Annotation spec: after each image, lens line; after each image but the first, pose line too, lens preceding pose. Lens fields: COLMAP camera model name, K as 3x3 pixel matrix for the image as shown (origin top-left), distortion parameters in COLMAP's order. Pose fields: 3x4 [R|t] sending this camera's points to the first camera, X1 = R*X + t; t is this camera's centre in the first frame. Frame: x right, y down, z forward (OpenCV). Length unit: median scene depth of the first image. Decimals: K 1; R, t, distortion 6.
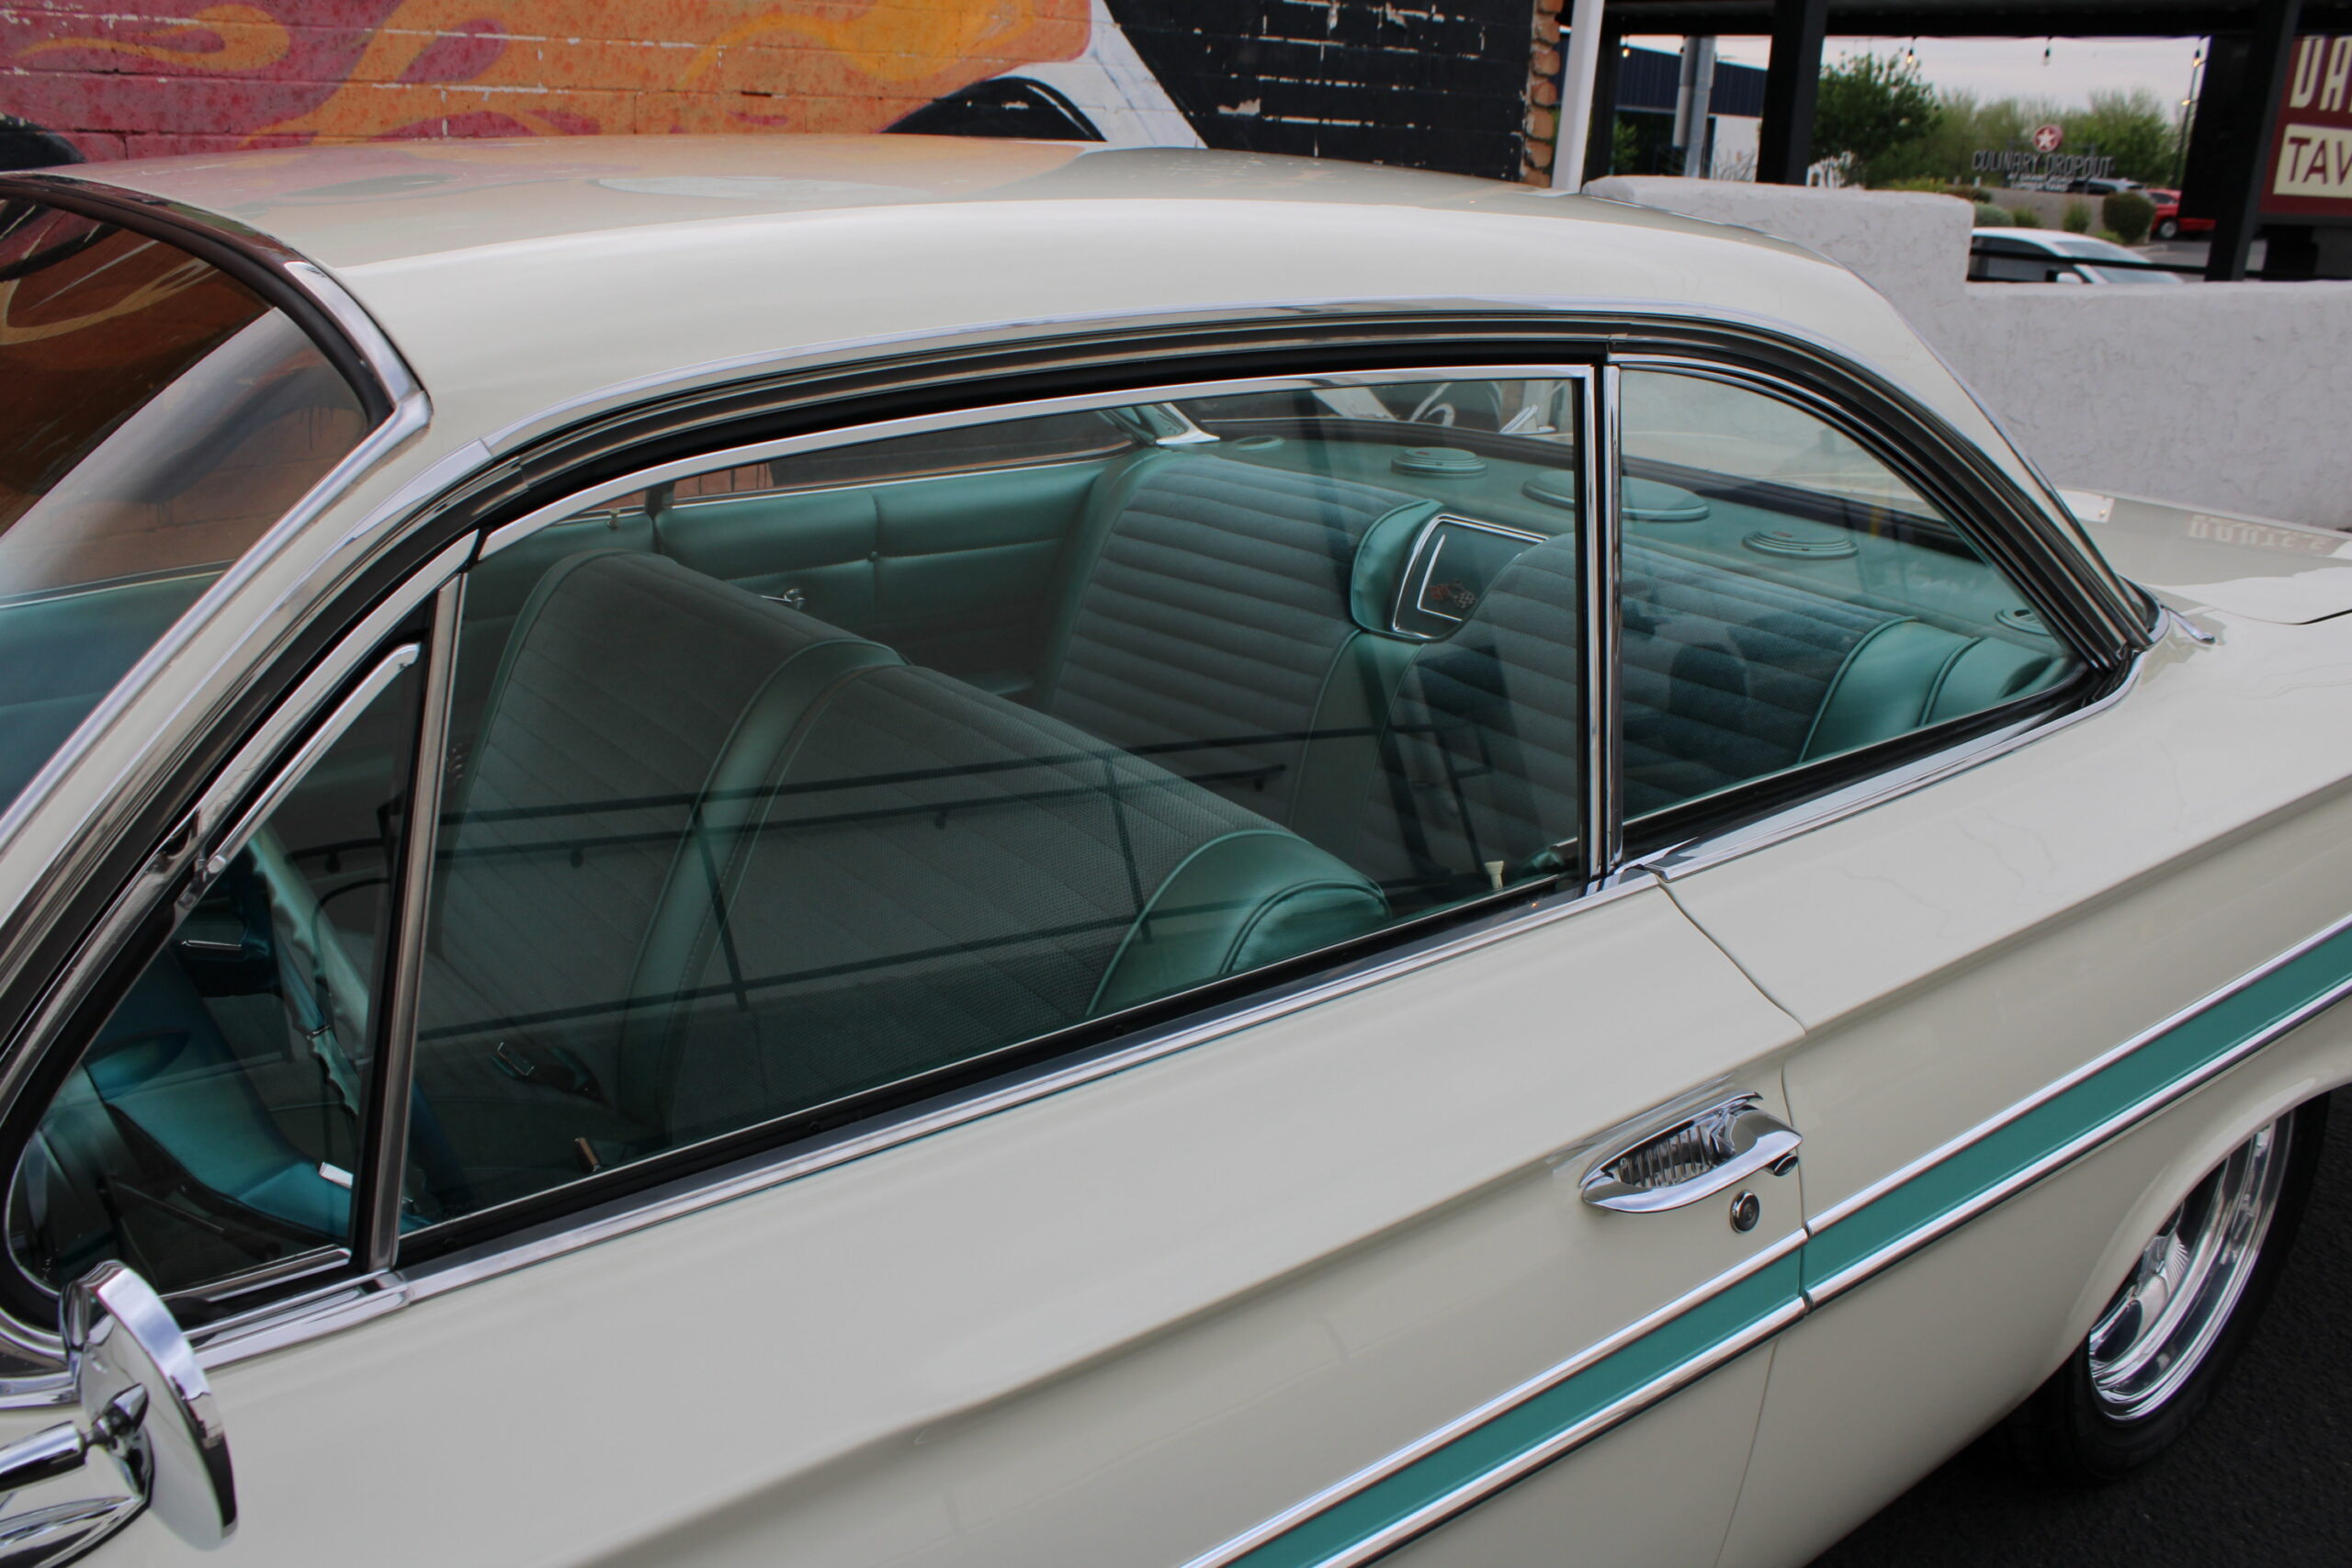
lens RADIAL K [[1981.1, 0, 1148.9], [0, 1981.1, 786.5], [0, 0, 1]] dist [-0.164550, 0.149117]
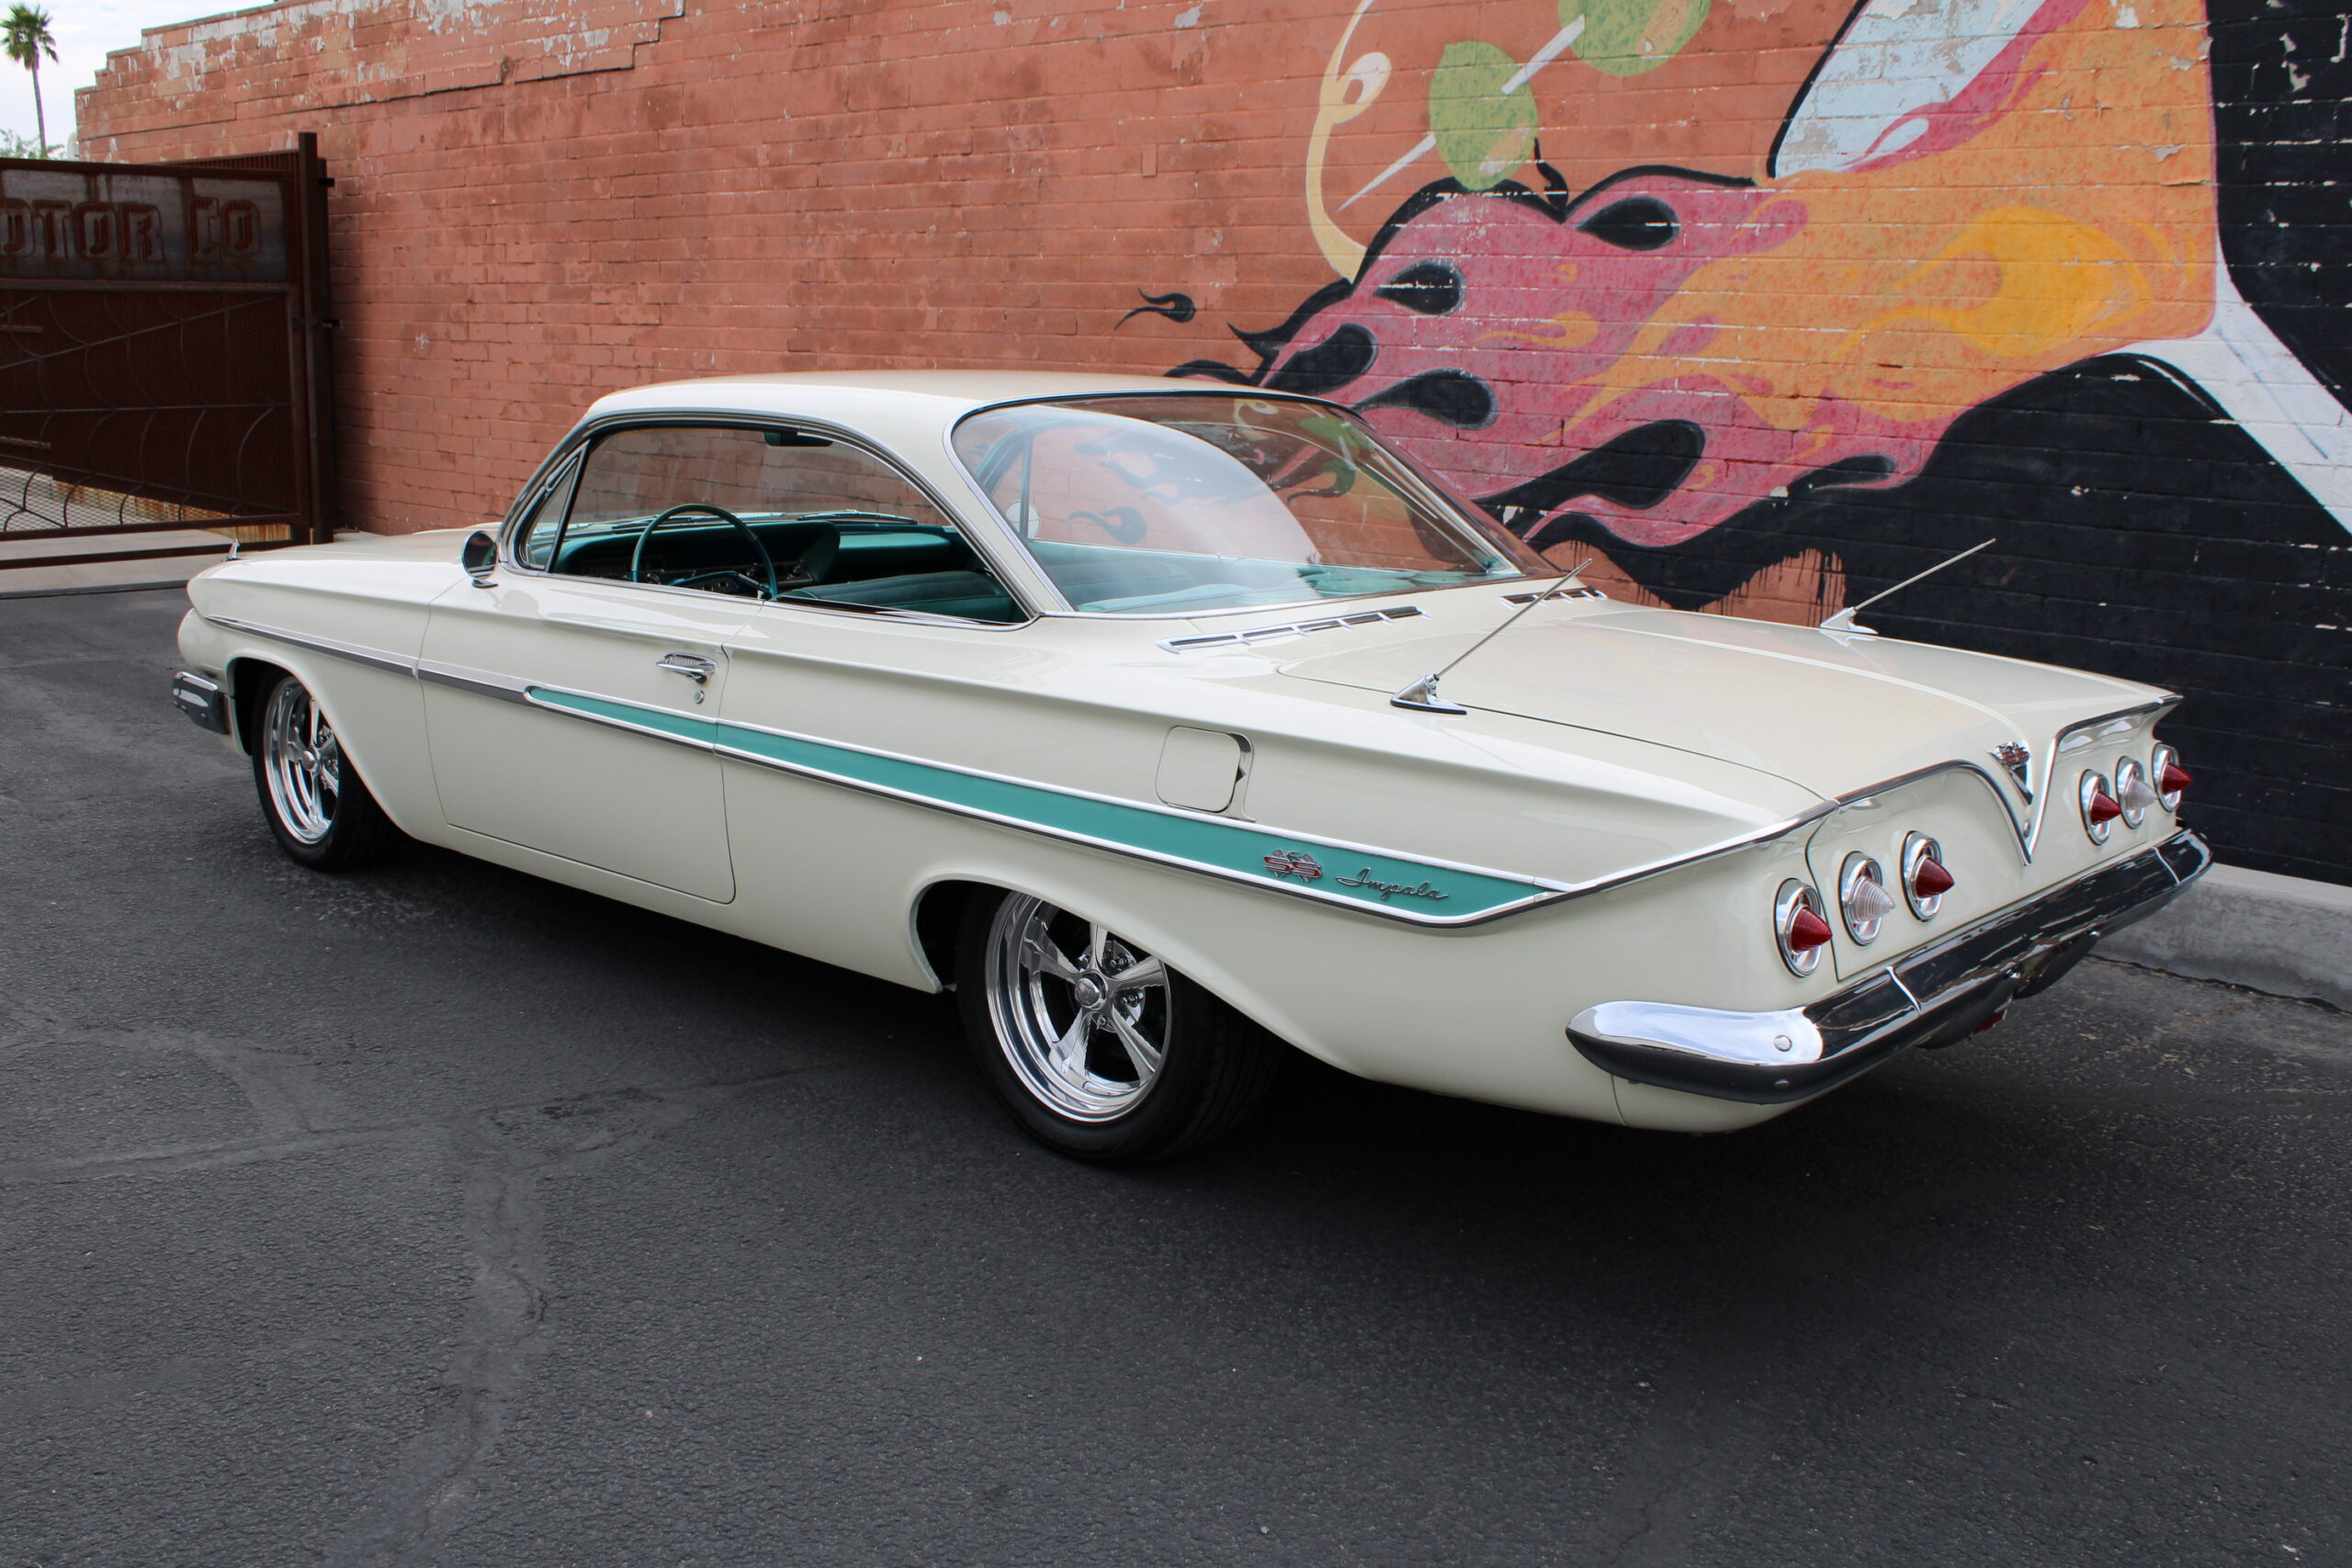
lens RADIAL K [[2190.2, 0, 1157.5], [0, 2190.2, 811.7], [0, 0, 1]] dist [-0.156160, 0.161392]
pose [[0.165133, 0.178822, -0.969925, 1.098581], [-0.329578, 0.936898, 0.116621, -0.072644], [0.929575, 0.300407, 0.213649, 0.289391]]
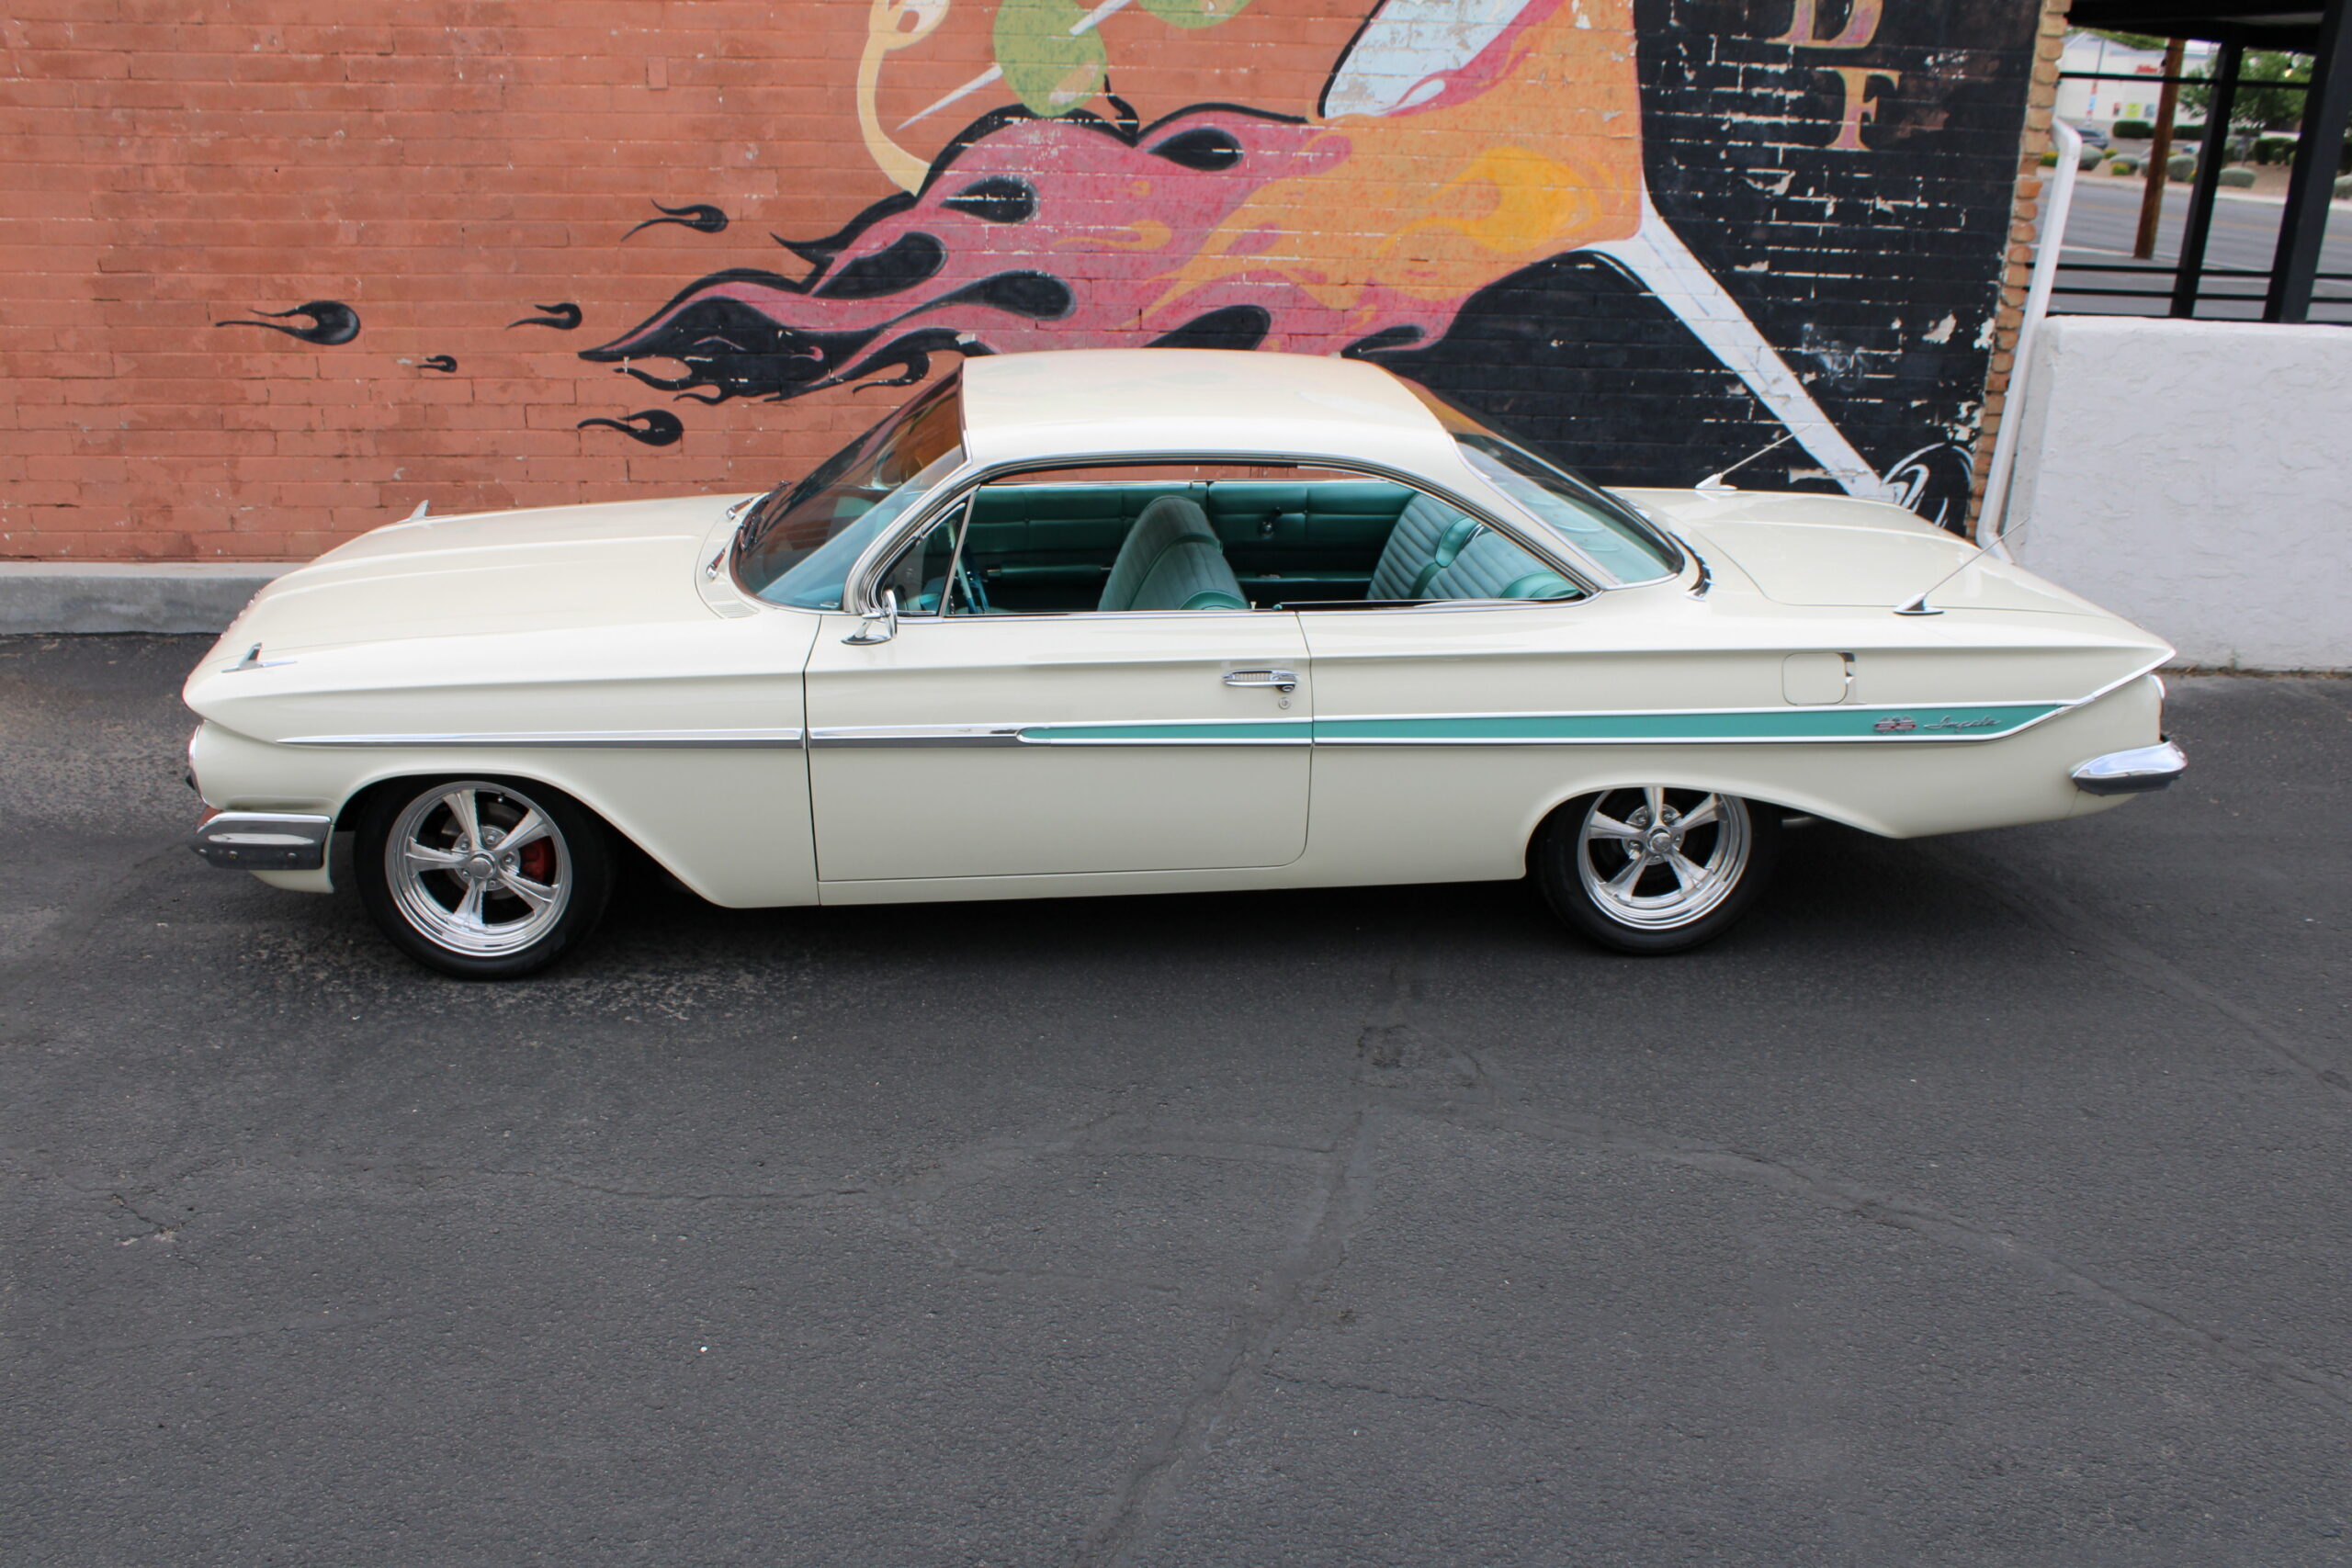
lens RADIAL K [[2003.0, 0, 1165.9], [0, 2003.0, 779.3], [0, 0, 1]] dist [-0.153580, 0.143093]
pose [[0.842088, 0.167770, -0.512583, 0.581780], [-0.165287, 0.984935, 0.050833, 0.061332], [0.513389, 0.041918, 0.857132, -0.639160]]
